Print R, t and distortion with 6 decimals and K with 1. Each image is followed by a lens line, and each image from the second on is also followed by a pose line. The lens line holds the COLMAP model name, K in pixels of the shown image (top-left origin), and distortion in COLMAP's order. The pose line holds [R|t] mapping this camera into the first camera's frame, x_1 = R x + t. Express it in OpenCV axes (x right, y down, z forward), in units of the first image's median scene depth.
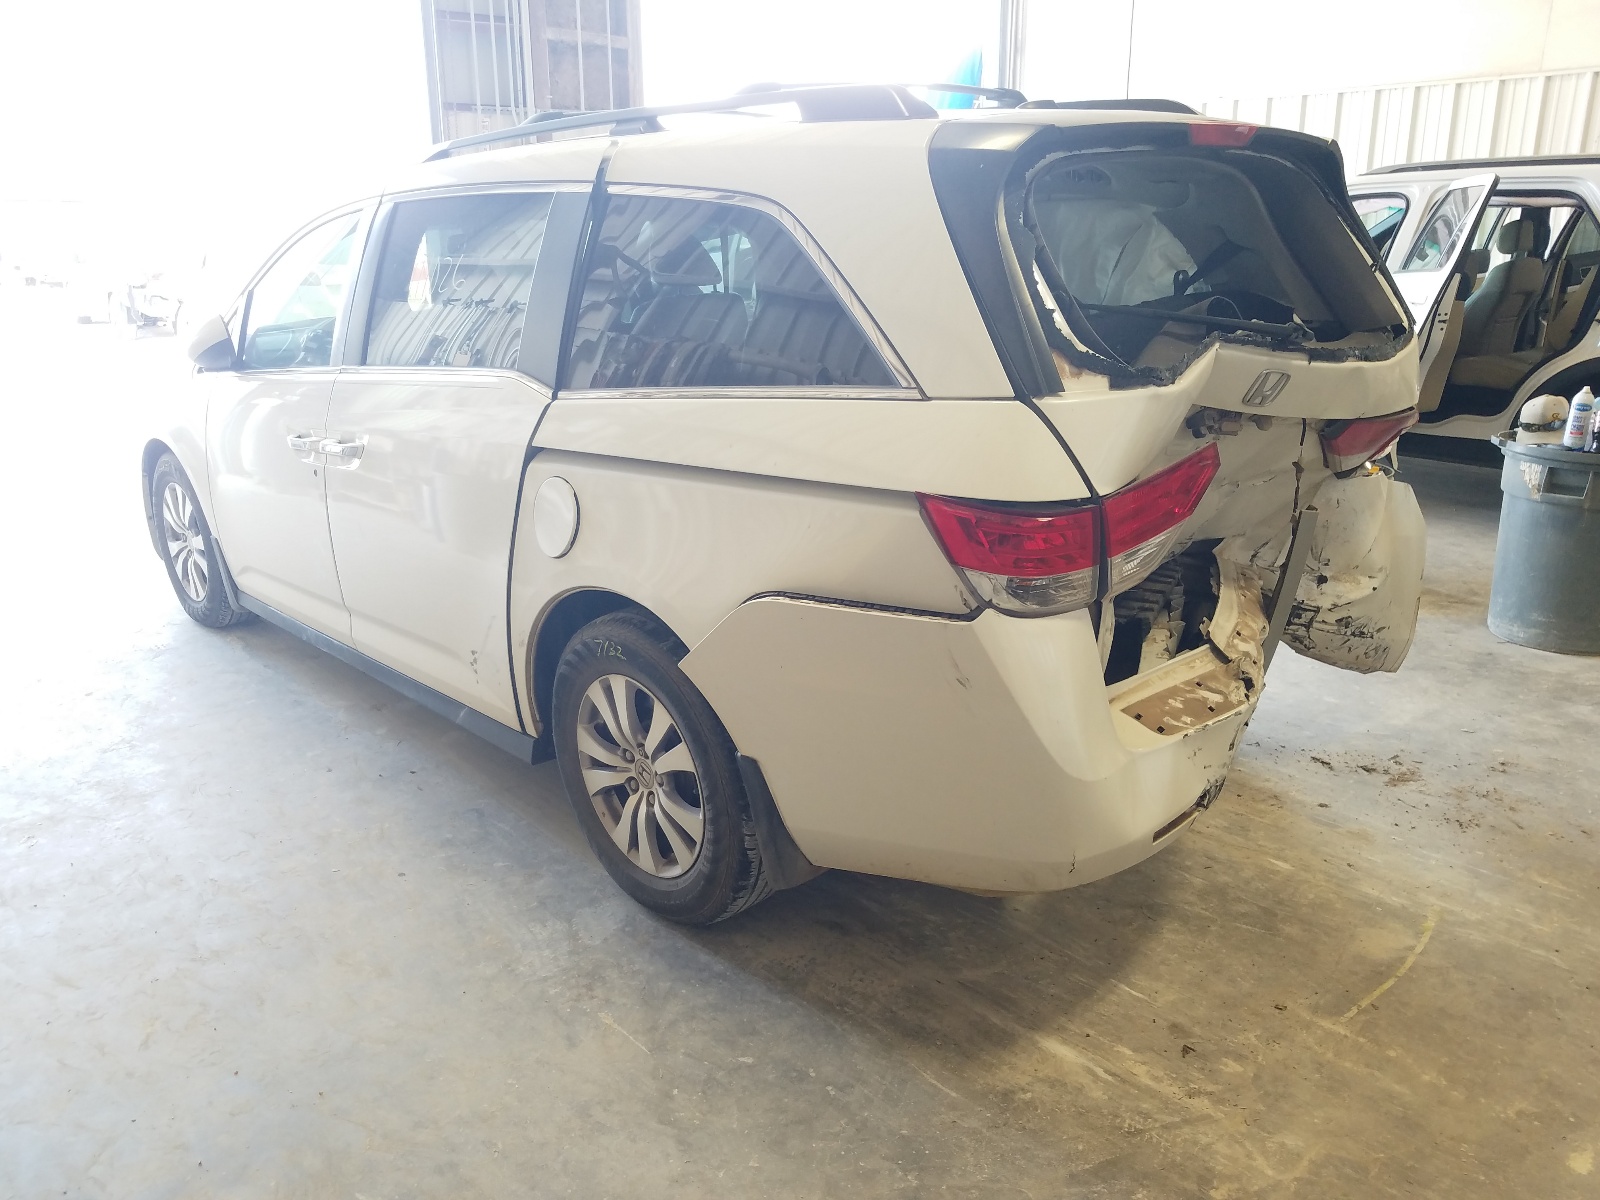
lens RADIAL K [[1263.3, 0, 800.0], [0, 1263.3, 600.0], [0, 0, 1]] dist [0.000717, -0.006441]
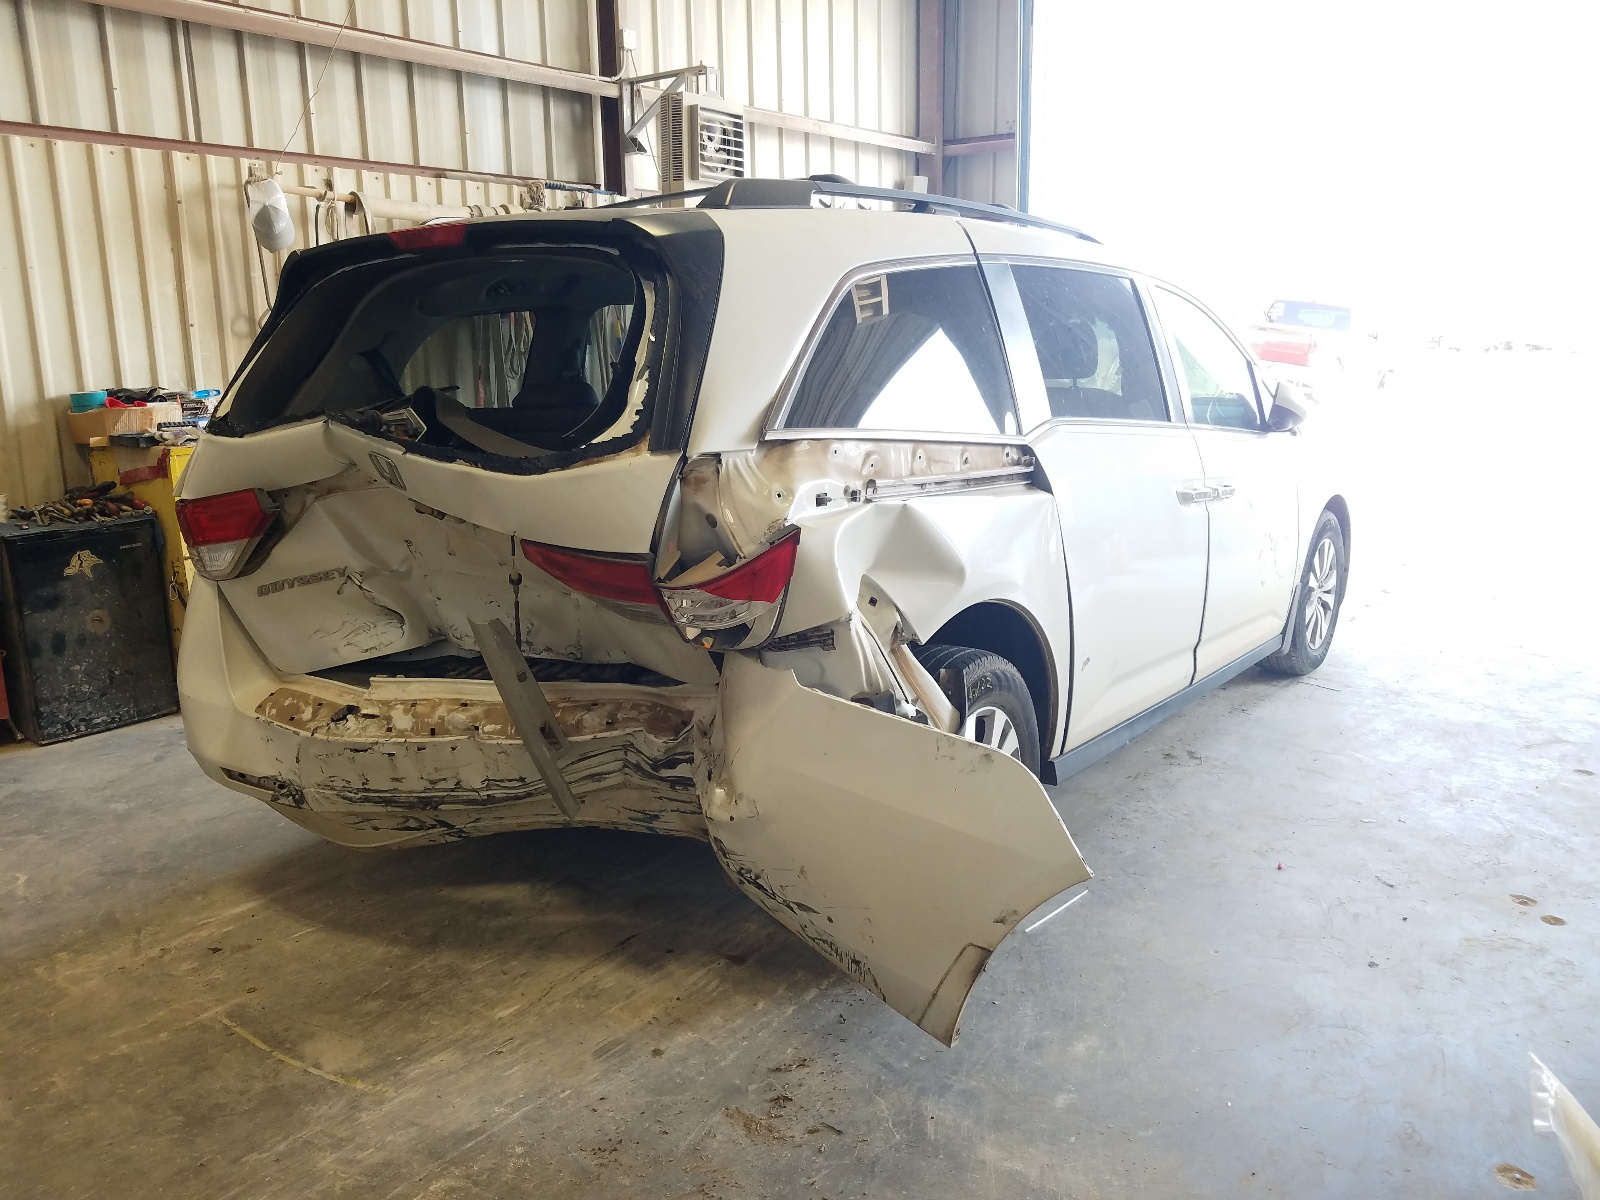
lens RADIAL K [[1263.3, 0, 800.0], [0, 1263.3, 600.0], [0, 0, 1]] dist [0.000717, -0.006441]
pose [[0.183168, 0.209436, -0.960513, 1.509410], [-0.277838, 0.948240, 0.153777, -0.331476], [0.943004, 0.238700, 0.231876, 1.125684]]
